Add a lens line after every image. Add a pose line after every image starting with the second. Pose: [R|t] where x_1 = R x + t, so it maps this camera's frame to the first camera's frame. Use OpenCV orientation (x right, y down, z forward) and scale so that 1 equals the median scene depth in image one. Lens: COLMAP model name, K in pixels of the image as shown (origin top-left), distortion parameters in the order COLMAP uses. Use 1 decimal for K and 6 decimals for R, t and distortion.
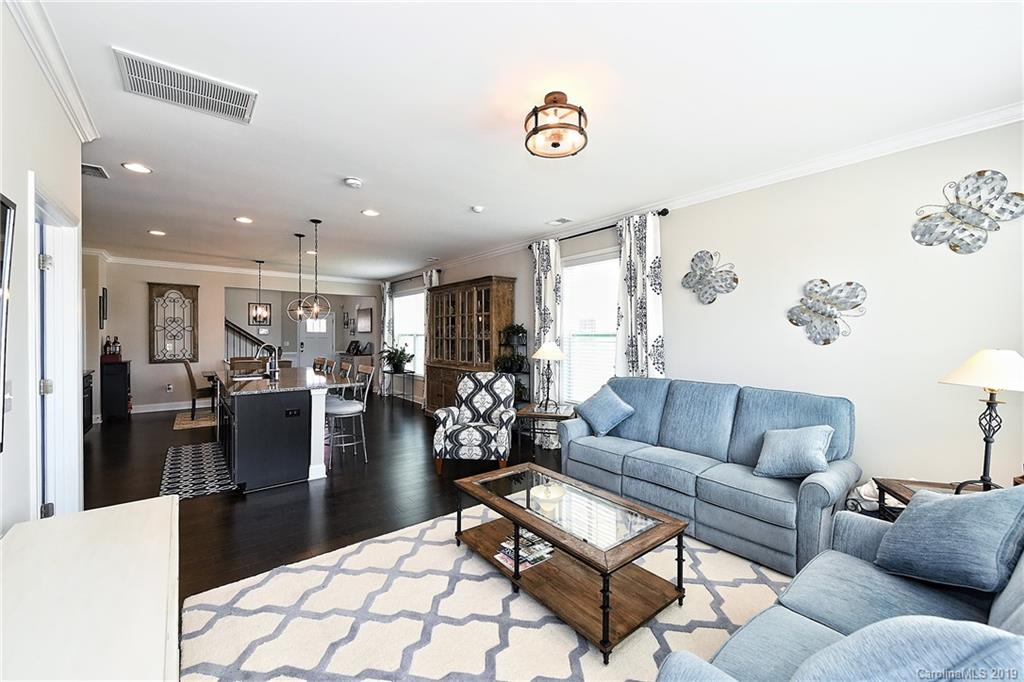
lens RADIAL K [[404.2, 0, 510.4], [0, 404.2, 336.0], [0, 0, 1]] dist [0.004518, -0.001715]
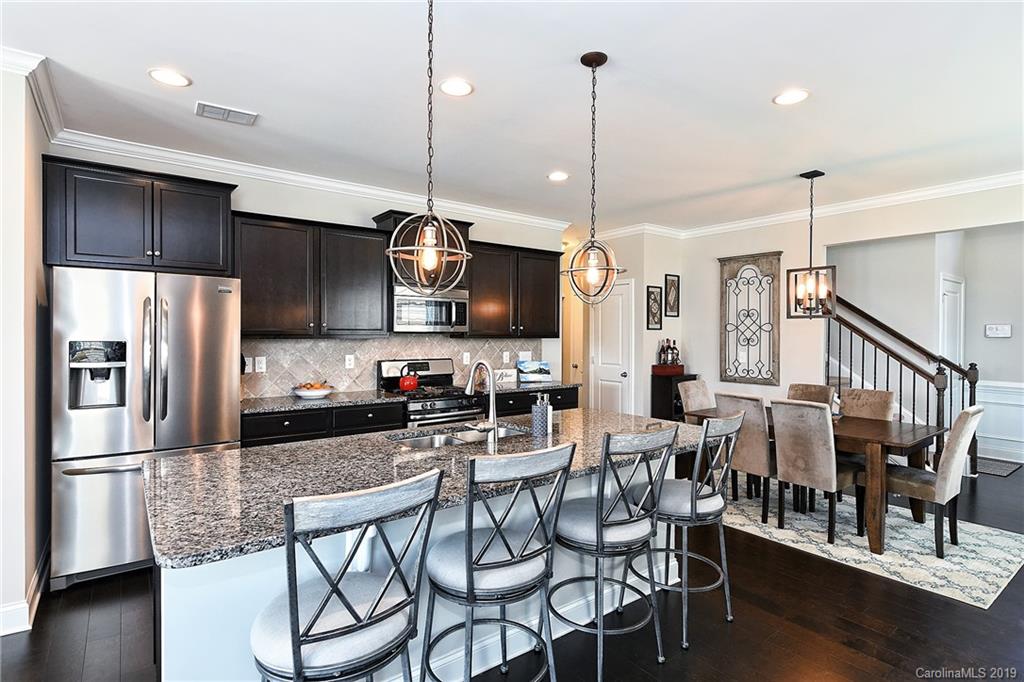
lens RADIAL K [[511.9, 0, 520.3], [0, 511.9, 338.7], [0, 0, 1]] dist [-0.002805, 0.003131]
pose [[-0.019186, 0.006254, -0.999796, -0.050683], [-0.005834, 0.999963, 0.006367, -0.004593], [0.999799, 0.005955, -0.019148, 0.684550]]
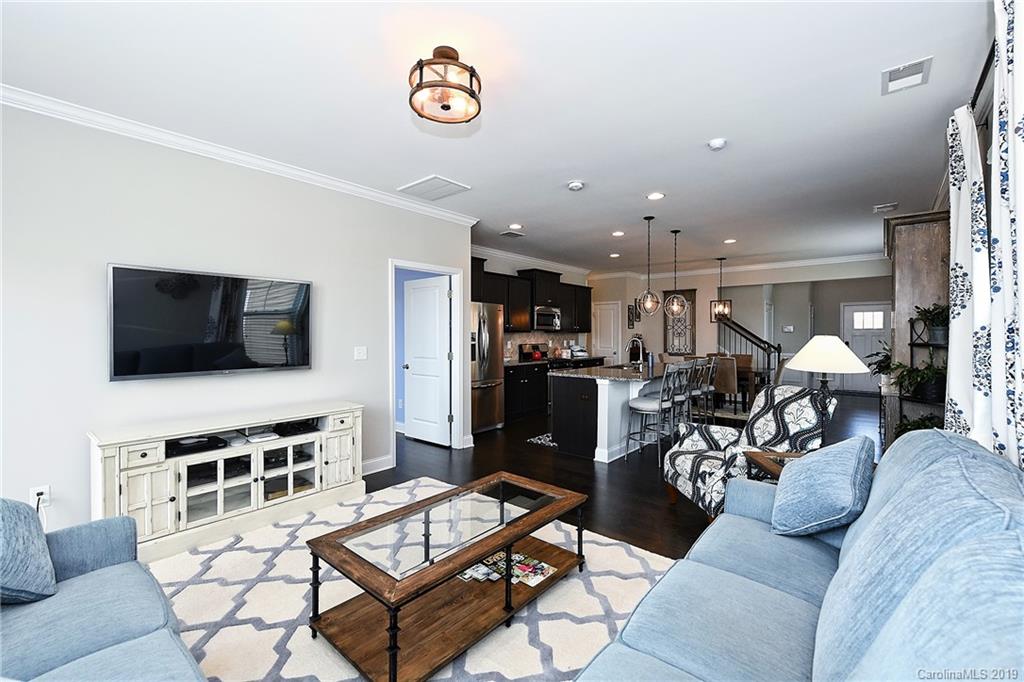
lens RADIAL K [[428.3, 0, 517.2], [0, 428.3, 338.9], [0, 0, 1]] dist [0.003147, -0.000179]
pose [[0.190085, 0.006221, -0.981748, 0.326559], [-0.000903, 0.999981, 0.006162, 0.008418], [0.981767, -0.000285, 0.190087, 0.297448]]
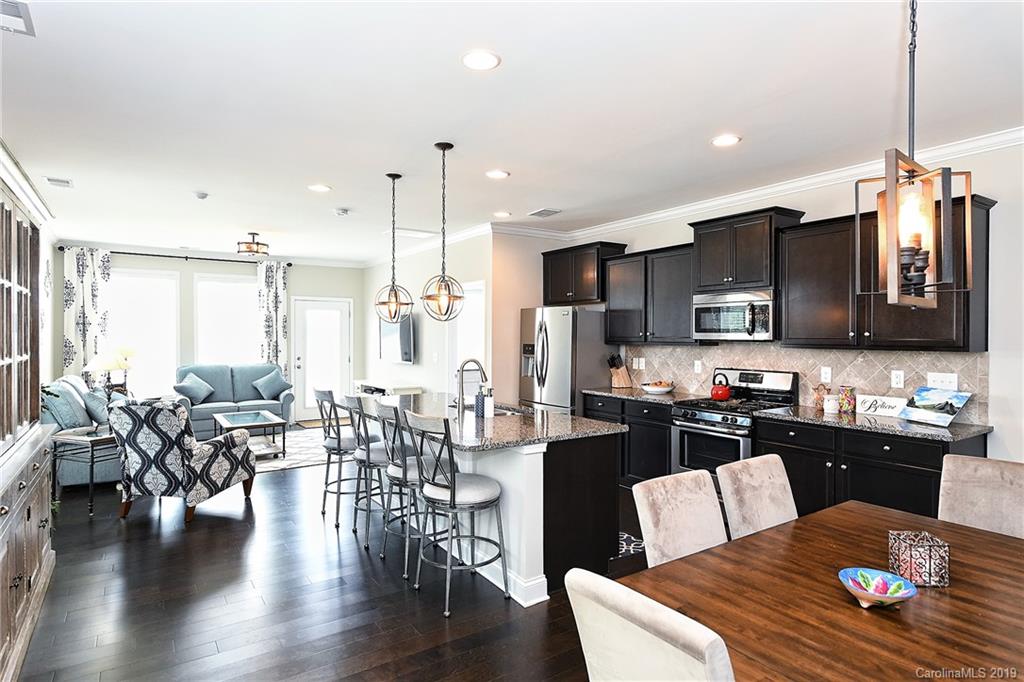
lens RADIAL K [[568.4, 0, 515.0], [0, 568.4, 336.1], [0, 0, 1]] dist [0.003412, 0.001715]
pose [[-0.997004, -0.005385, 0.077157, -0.477775], [-0.005036, 0.999976, 0.004714, -0.014184], [-0.077181, 0.004311, -0.997008, 1.221535]]
